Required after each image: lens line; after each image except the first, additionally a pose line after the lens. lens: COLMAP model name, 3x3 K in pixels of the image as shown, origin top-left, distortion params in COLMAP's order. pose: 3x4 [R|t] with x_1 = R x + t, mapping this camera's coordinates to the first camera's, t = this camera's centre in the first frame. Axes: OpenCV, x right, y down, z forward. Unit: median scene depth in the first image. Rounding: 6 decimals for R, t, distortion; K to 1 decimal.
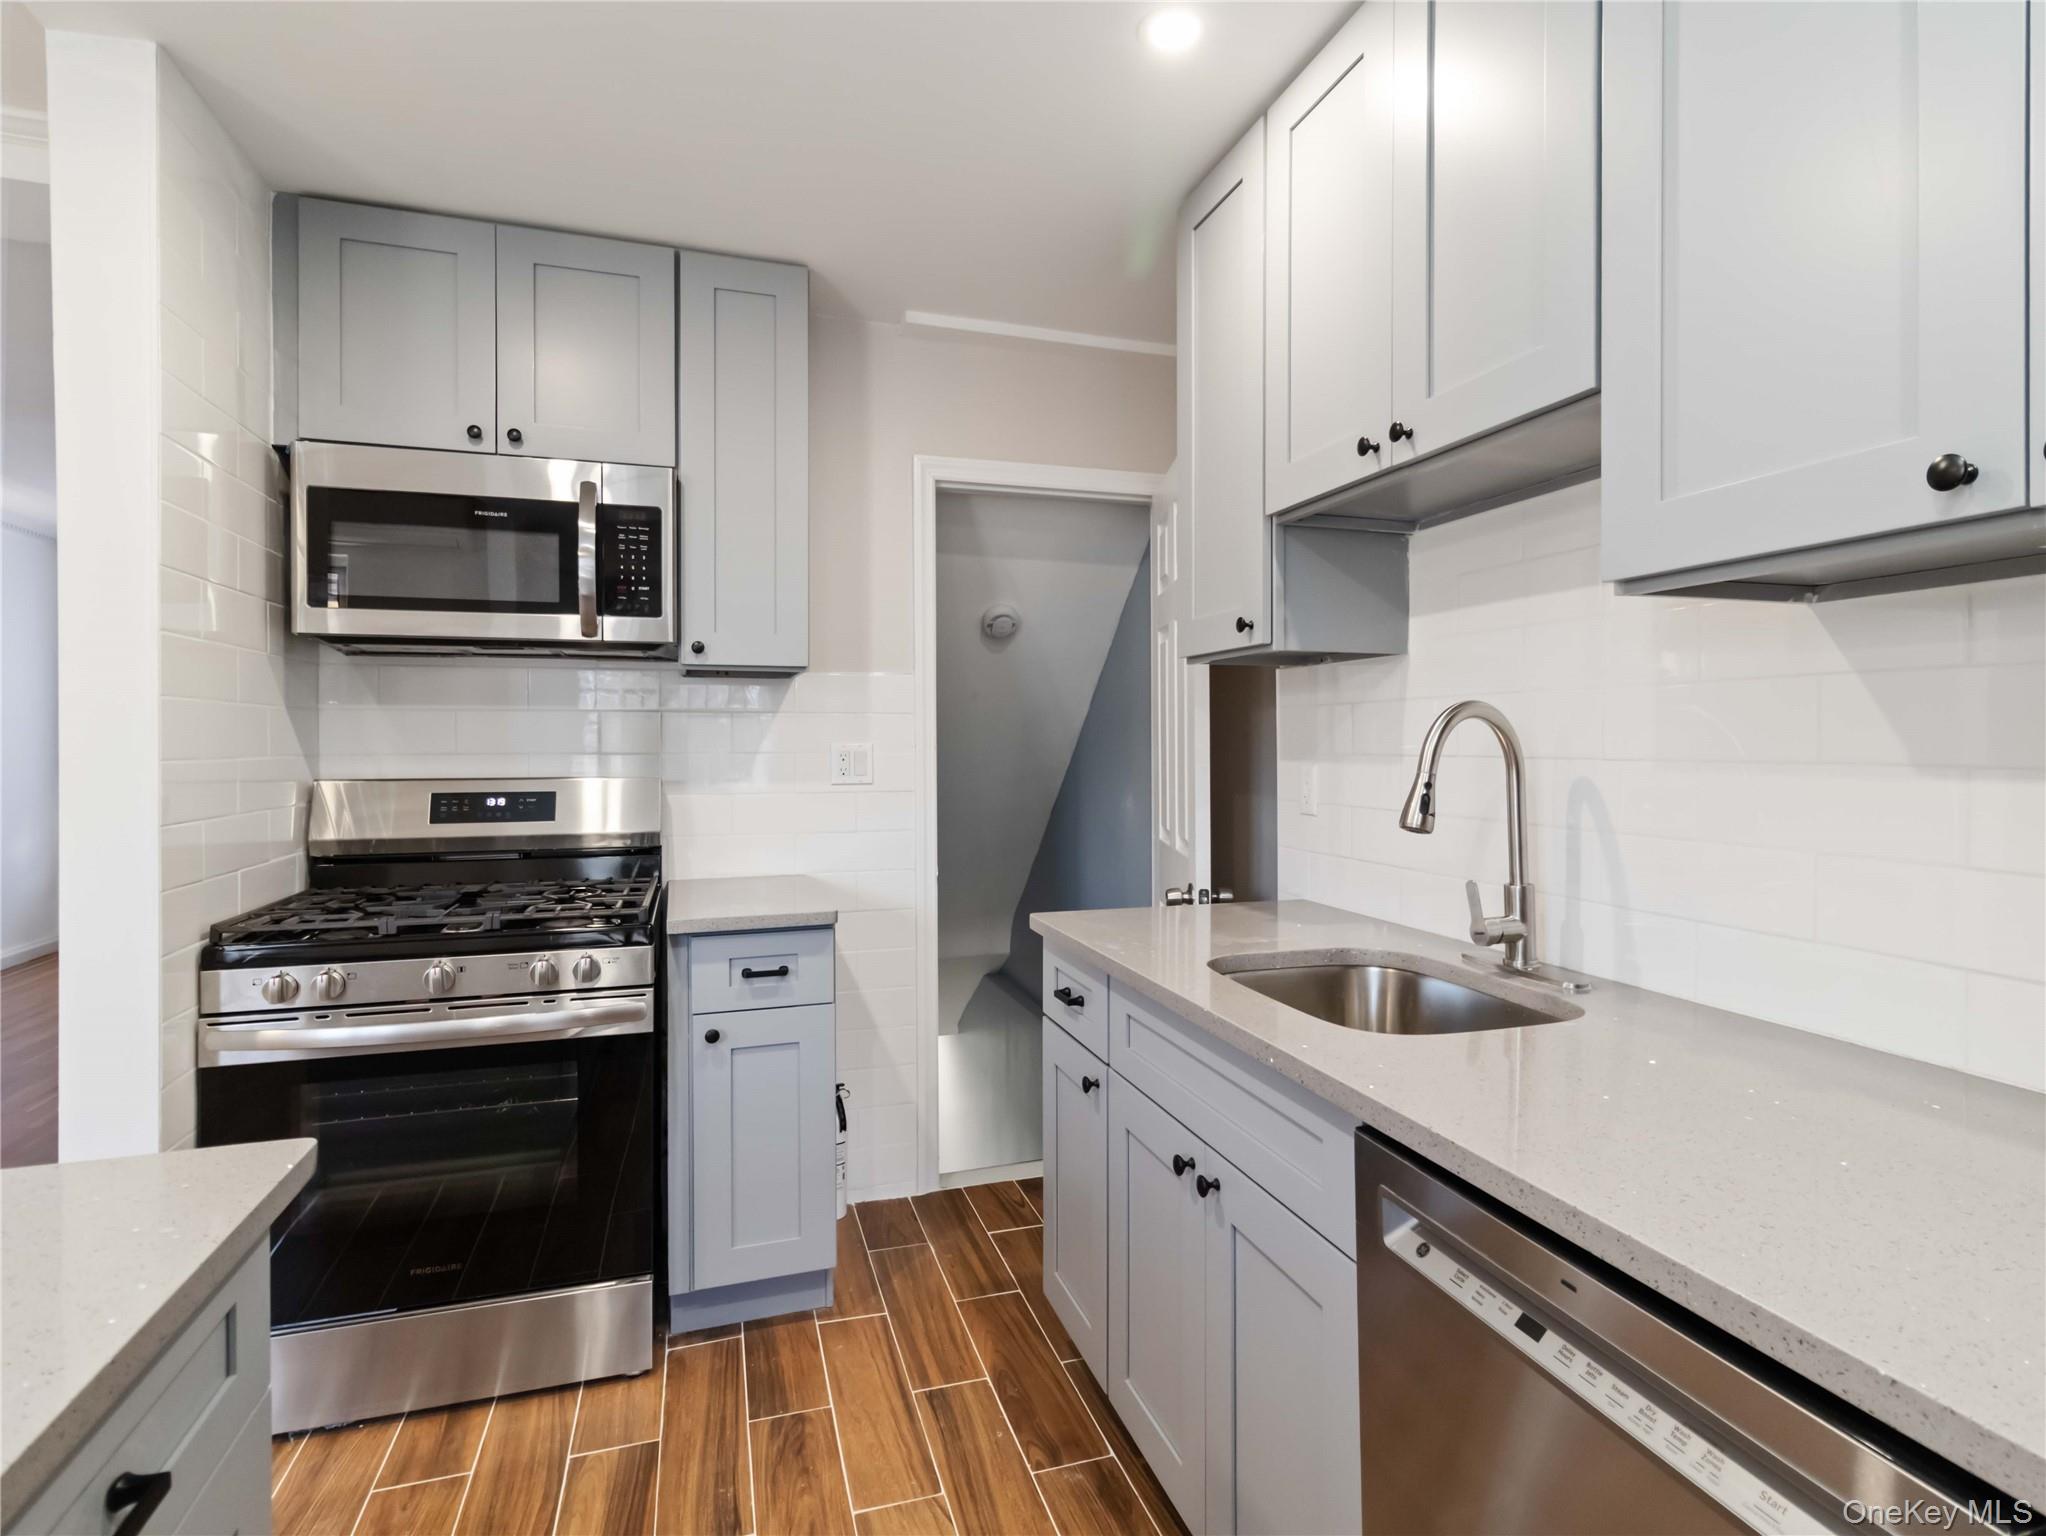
lens RADIAL K [[1079.3, 0, 1055.0], [0, 1079.3, 739.5], [0, 0, 1]] dist [0.005838, -0.000599]
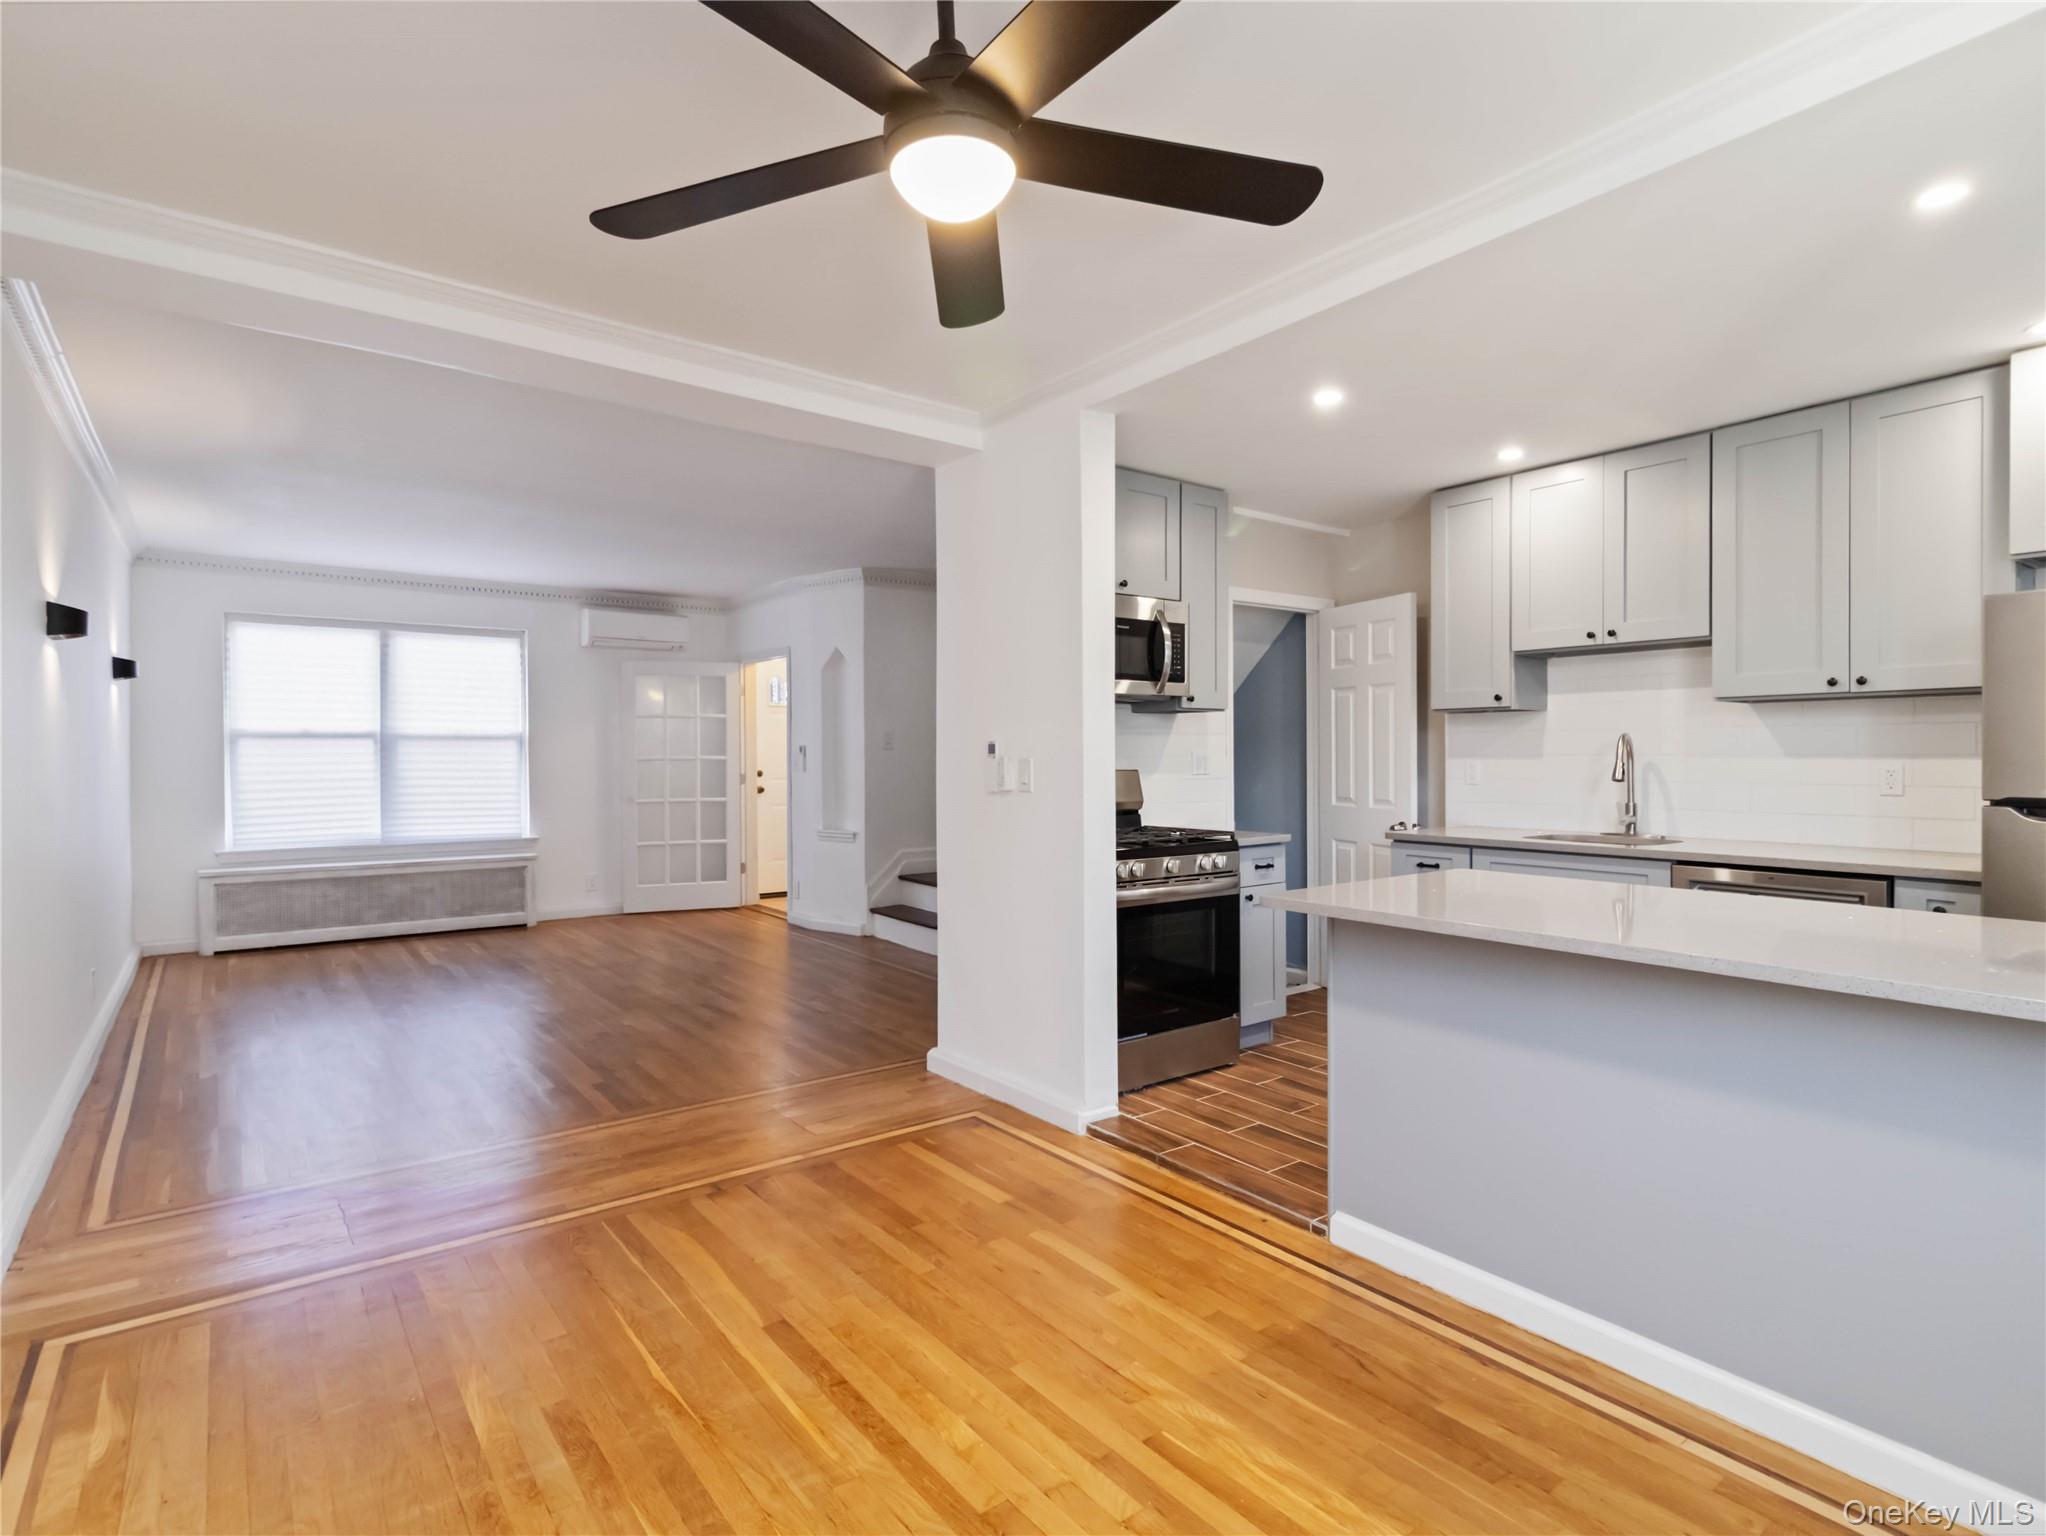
lens RADIAL K [[1079.3, 0, 1038.3], [0, 1079.3, 767.0], [0, 0, 1]] dist [0.005838, -0.000599]
pose [[0.940213, -0.006838, 0.340519, -1.348656], [0.002009, 0.999892, 0.014531, 0.004459], [-0.340582, -0.012979, 0.940125, -0.727573]]
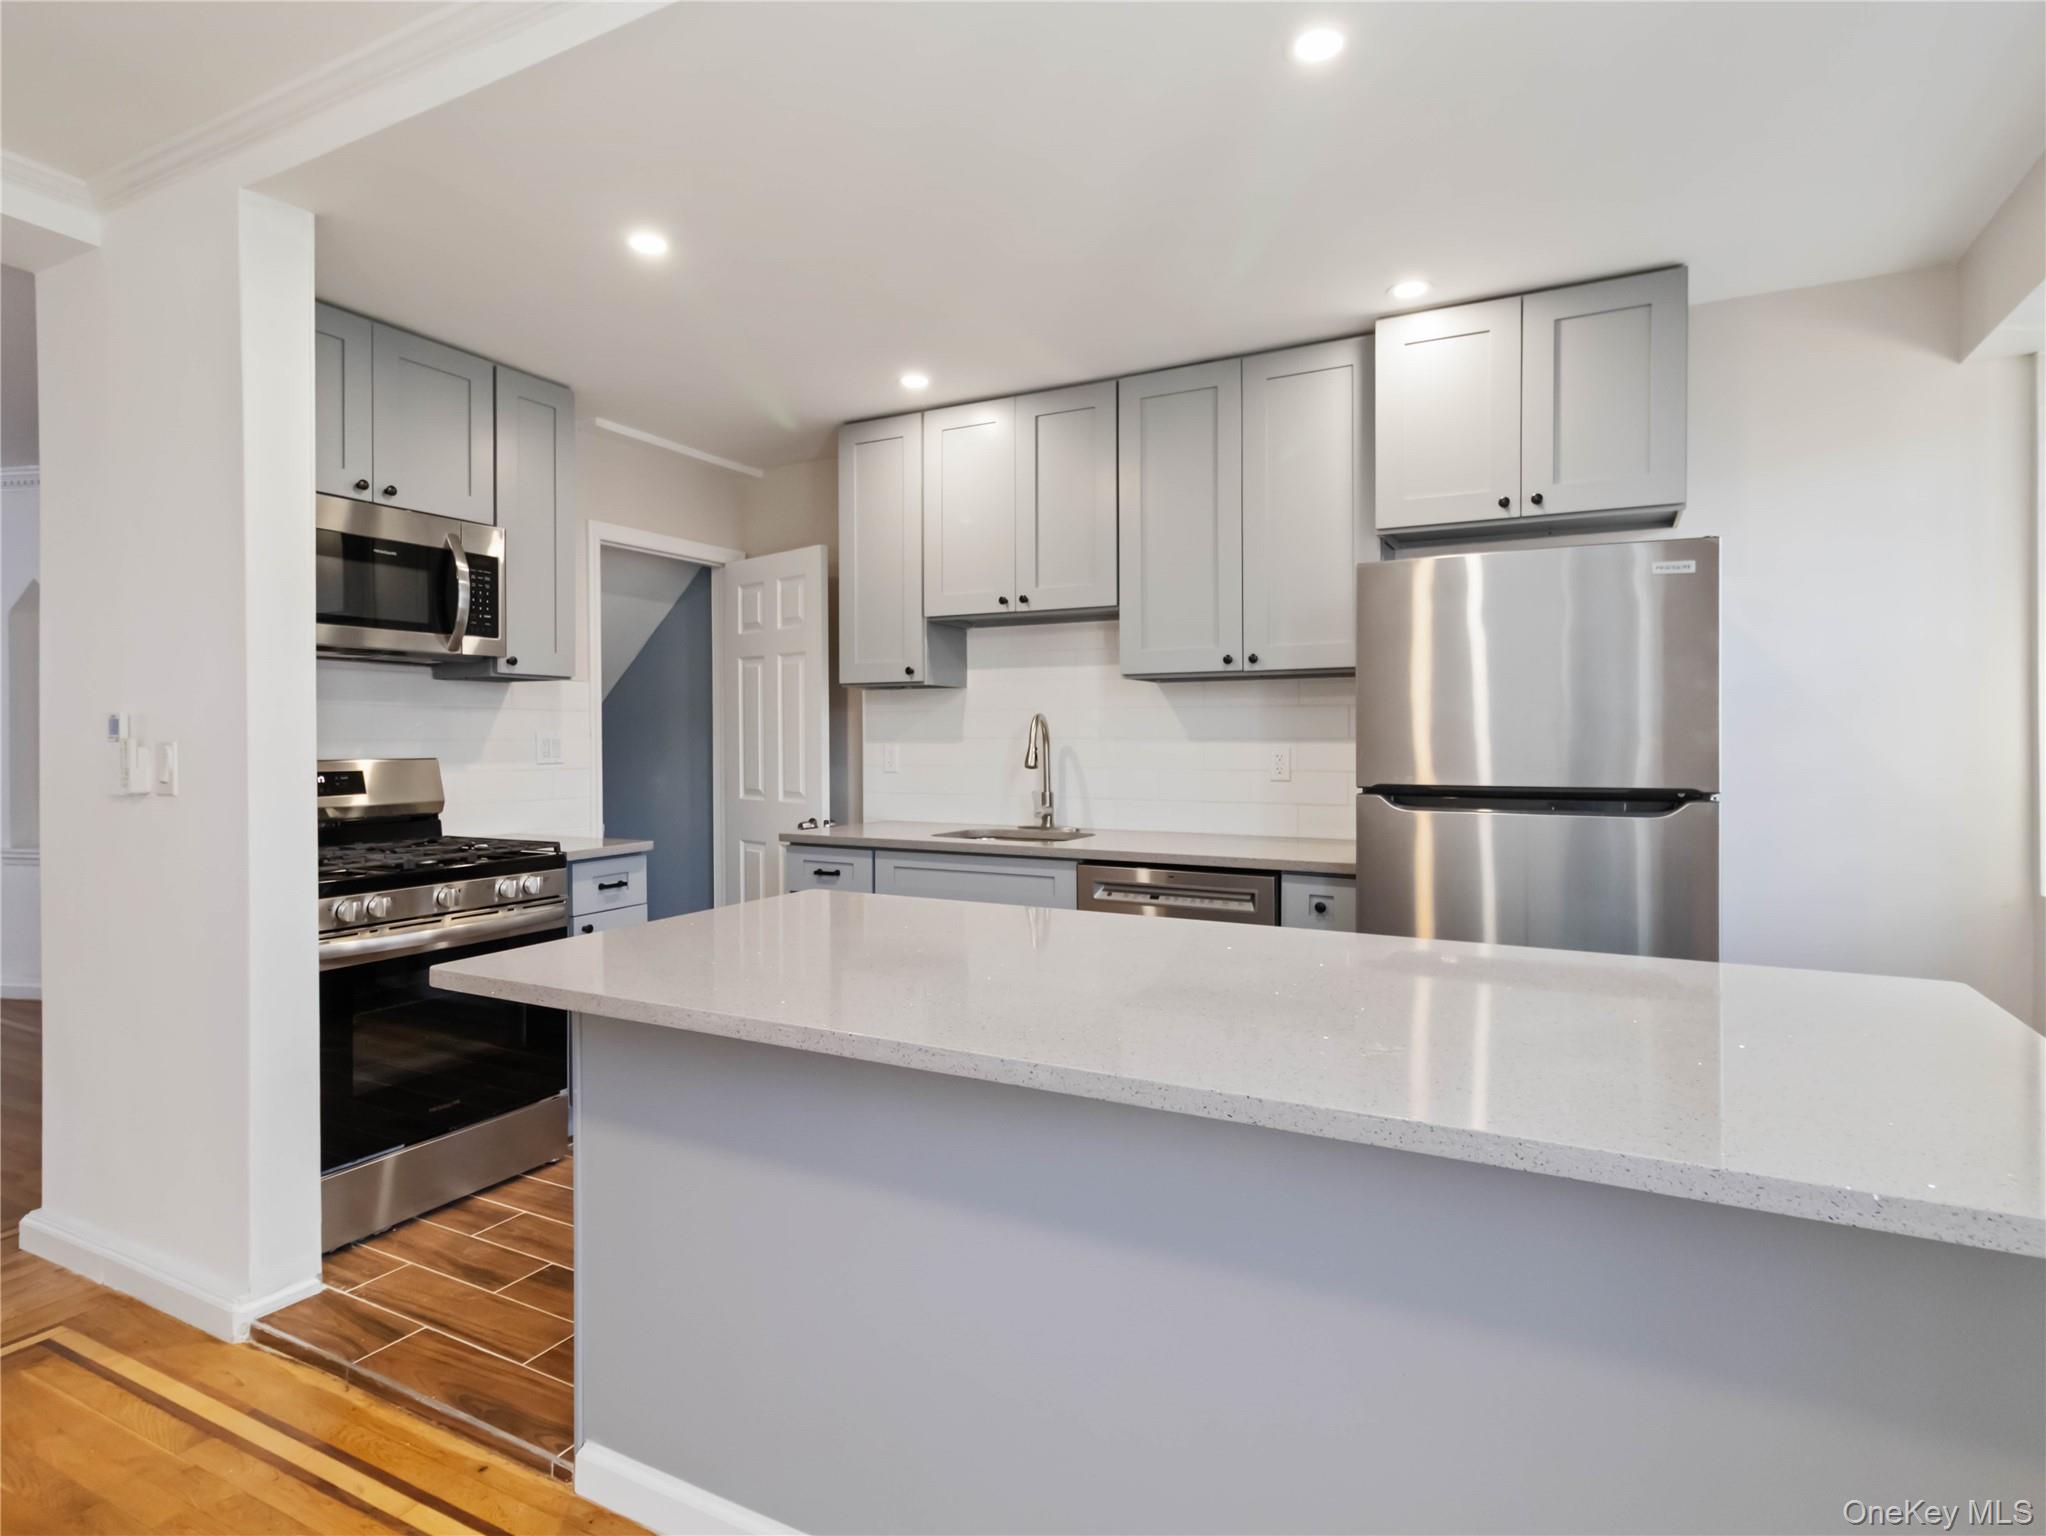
lens RADIAL K [[1079.3, 0, 1040.8], [0, 1079.3, 739.3], [0, 0, 1]] dist [0.005838, -0.000599]
pose [[0.704962, -0.001260, 0.709244, -0.922194], [-0.001413, 0.999994, 0.003181, 0.008923], [-0.709243, -0.003245, 0.704956, -0.478647]]
